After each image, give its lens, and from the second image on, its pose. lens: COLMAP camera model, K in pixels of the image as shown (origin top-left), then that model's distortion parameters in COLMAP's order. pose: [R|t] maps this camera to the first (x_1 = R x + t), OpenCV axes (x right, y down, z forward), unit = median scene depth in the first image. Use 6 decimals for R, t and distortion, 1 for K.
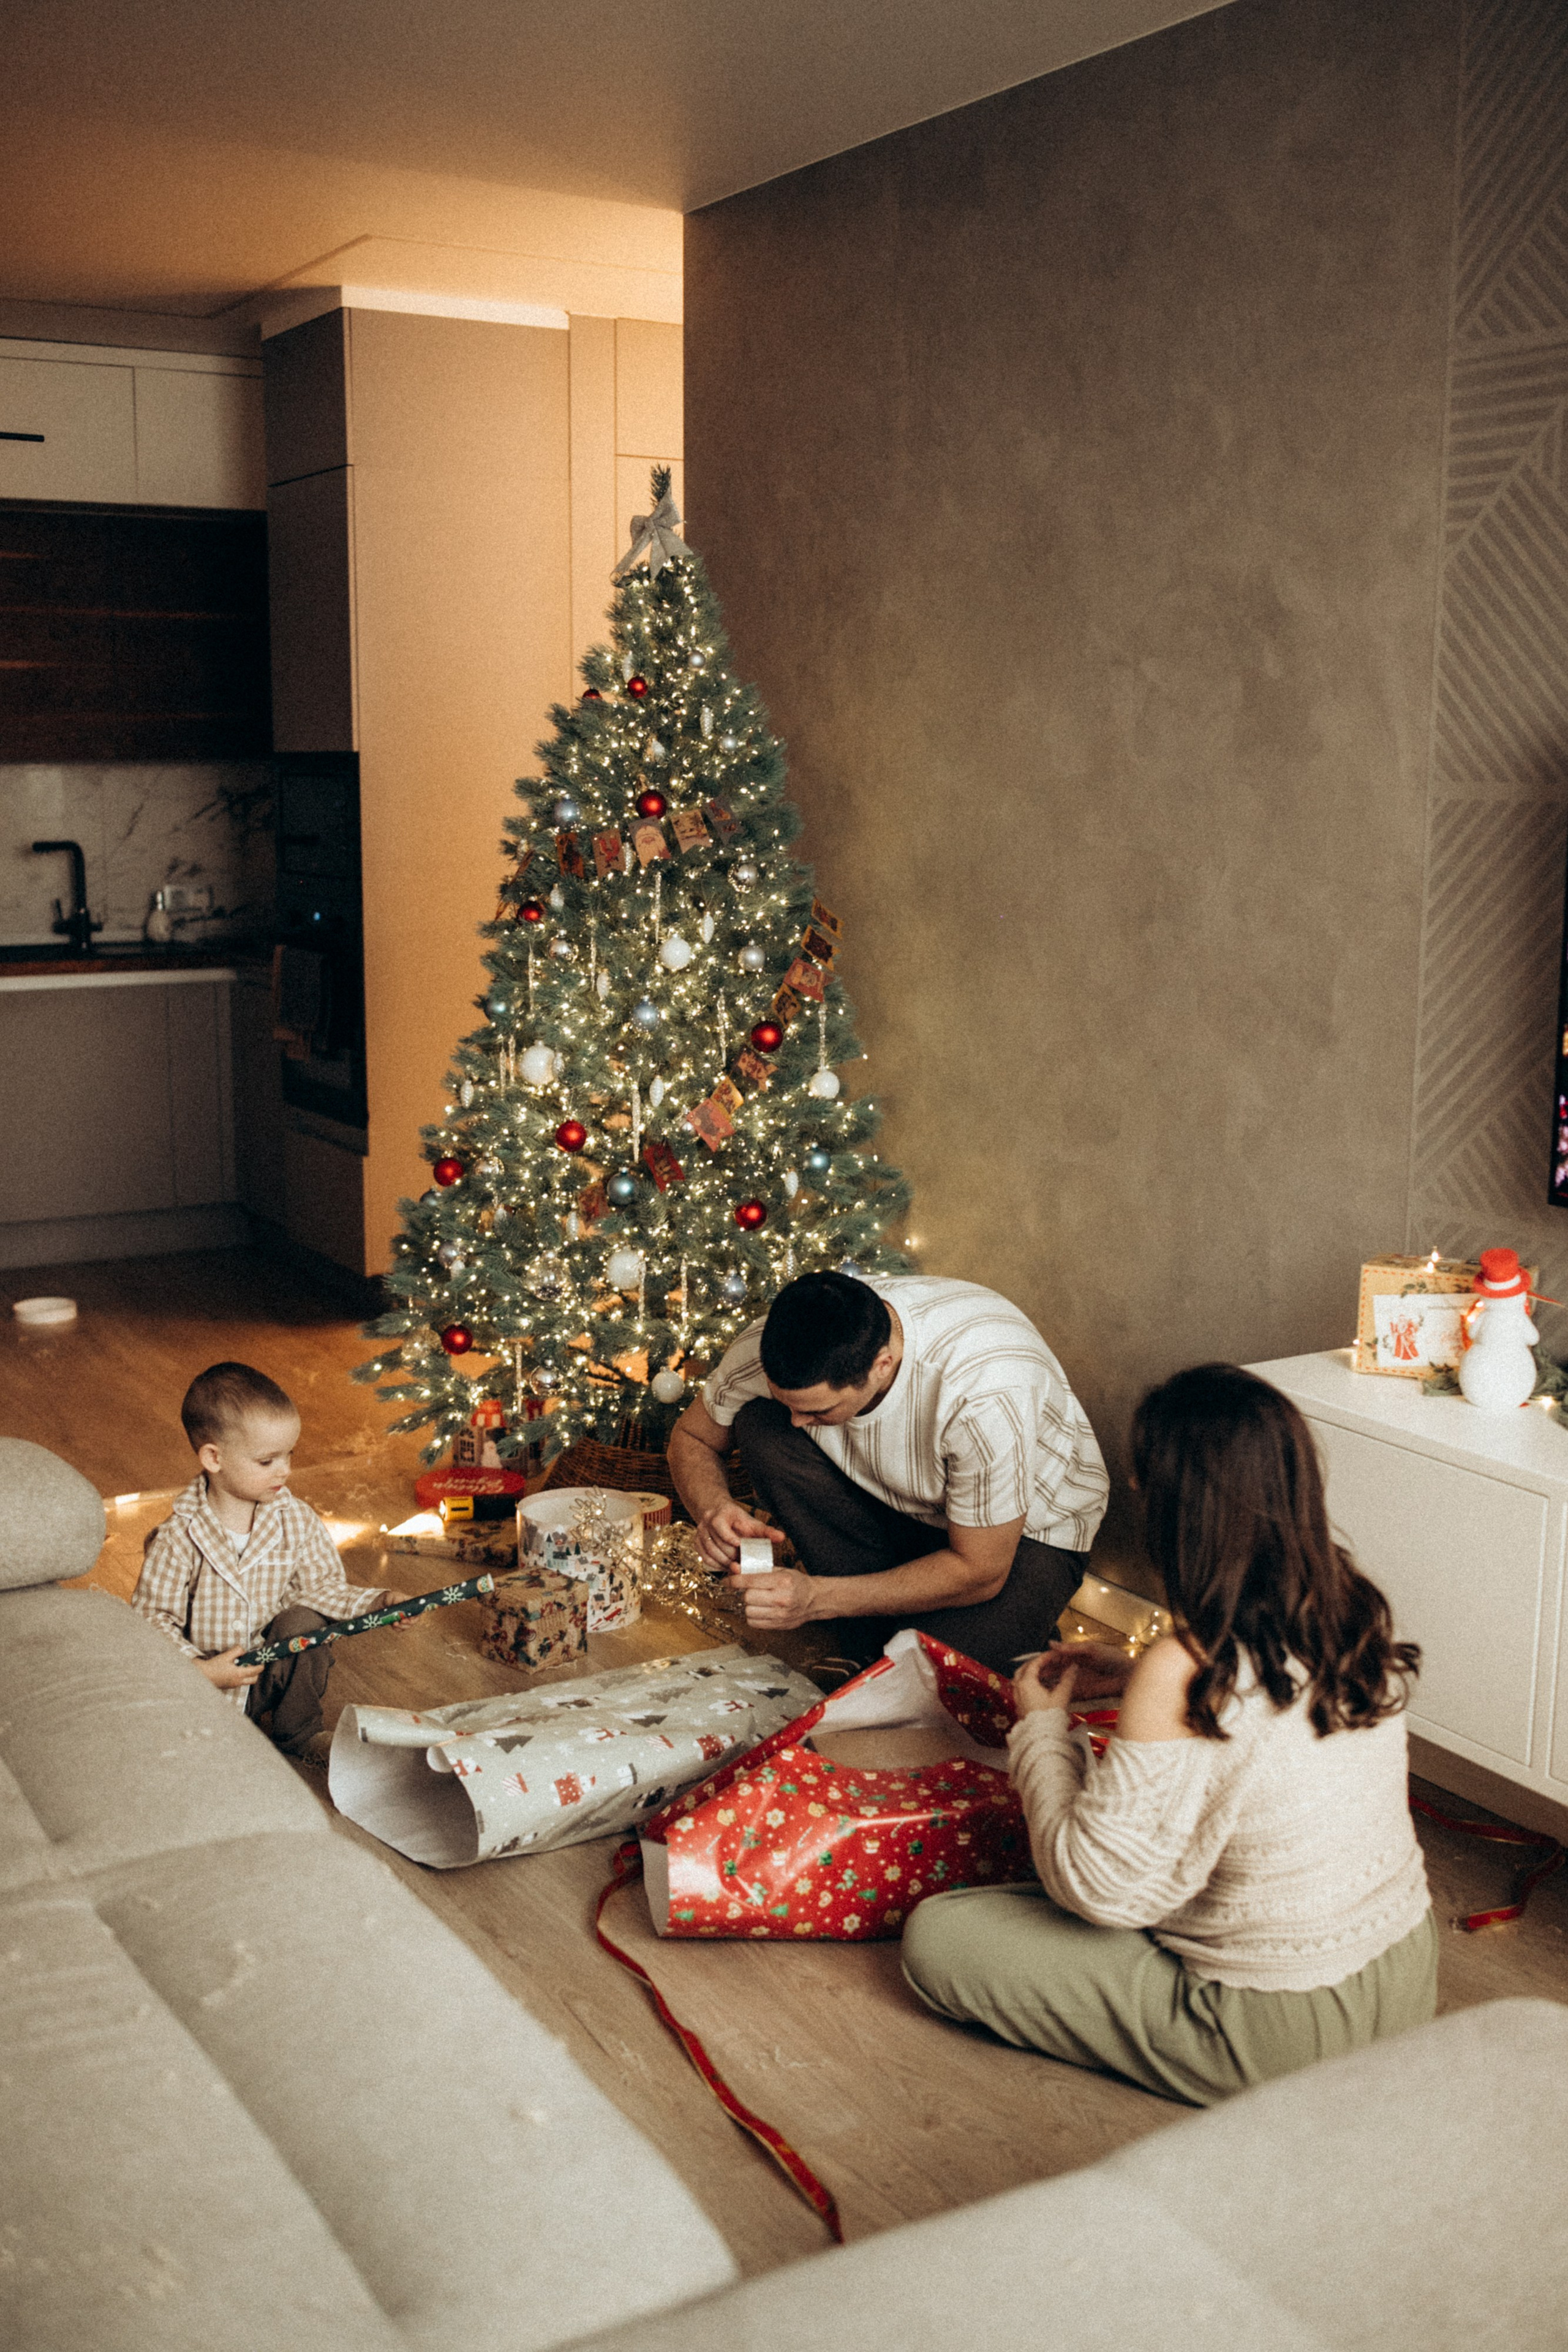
lens RADIAL K [[2402.4, 0, 784.0], [0, 2402.4, 1176.0], [0, 0, 1]] dist [-0.020956, -0.011504]
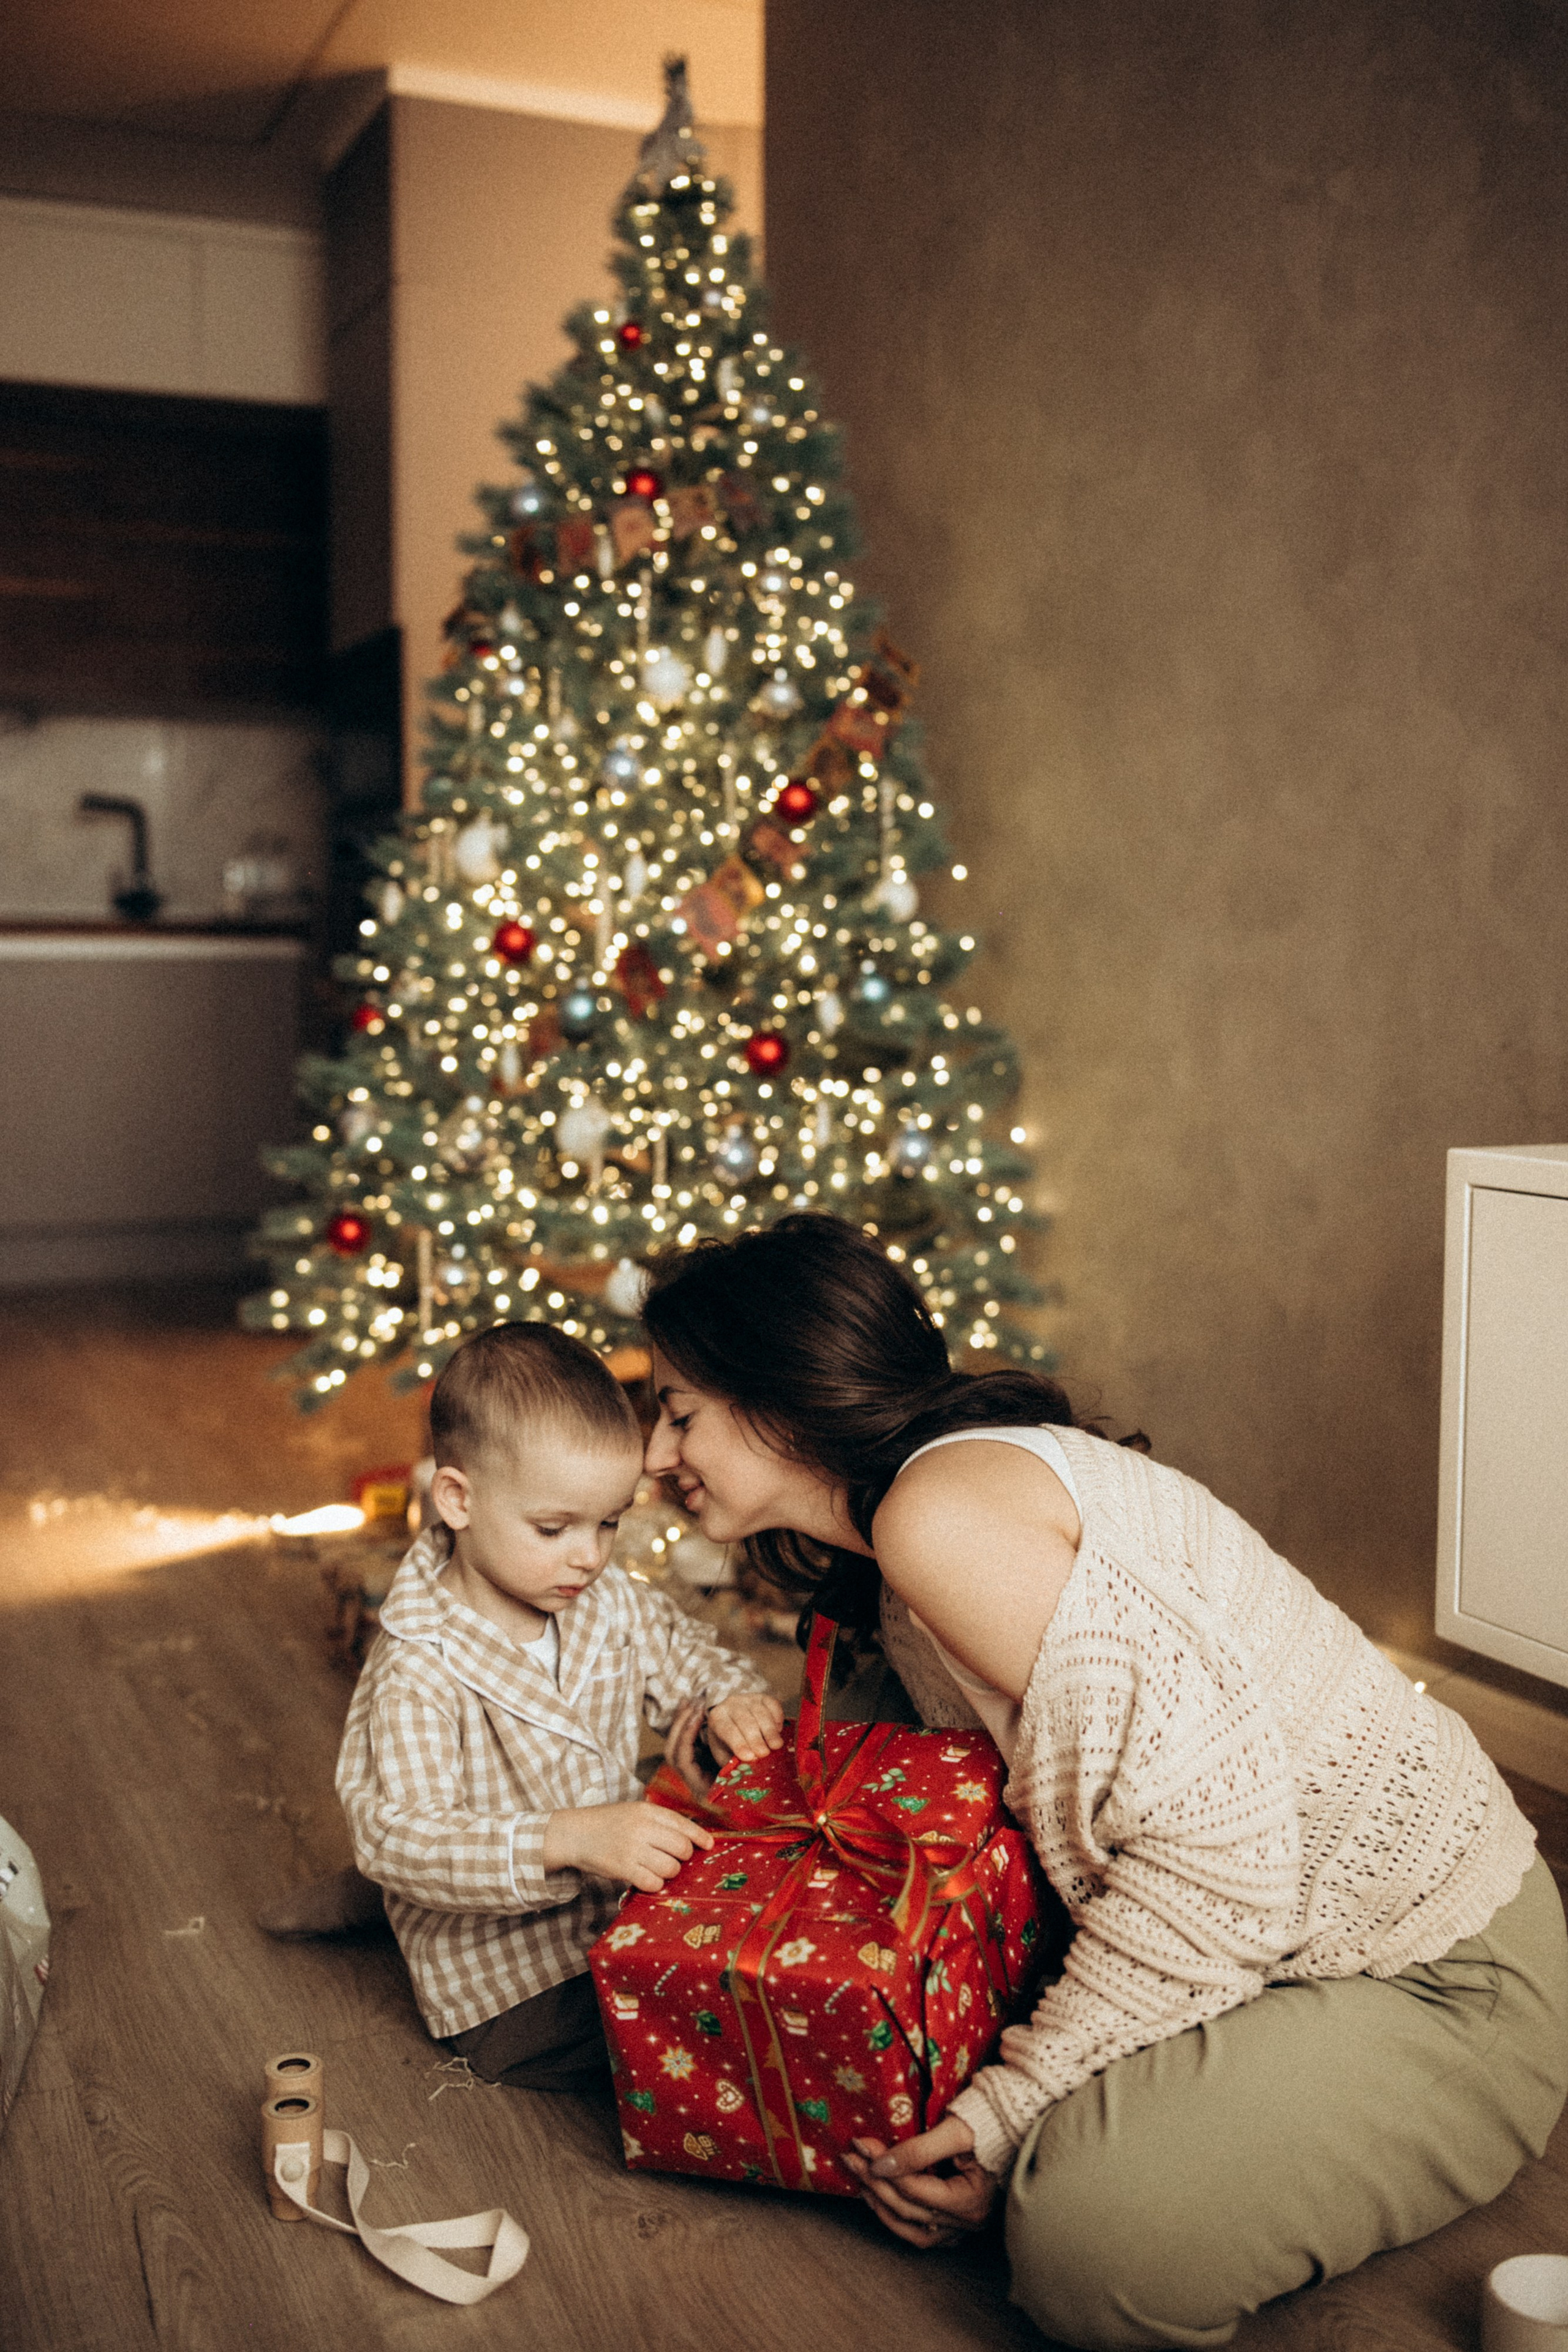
lens RADIAL K [[2335.1, 0, 784.0], [0, 2335.1, 1176.0], [0, 0, 1]] dist [0.000322, -0.008043]
pose [[0.991314, 0.007306, -0.131316, 0.077725], [-0.019704, 0.995437, -0.093361, 0.111054], [0.130034, 0.095138, 0.986935, 0.334431]]
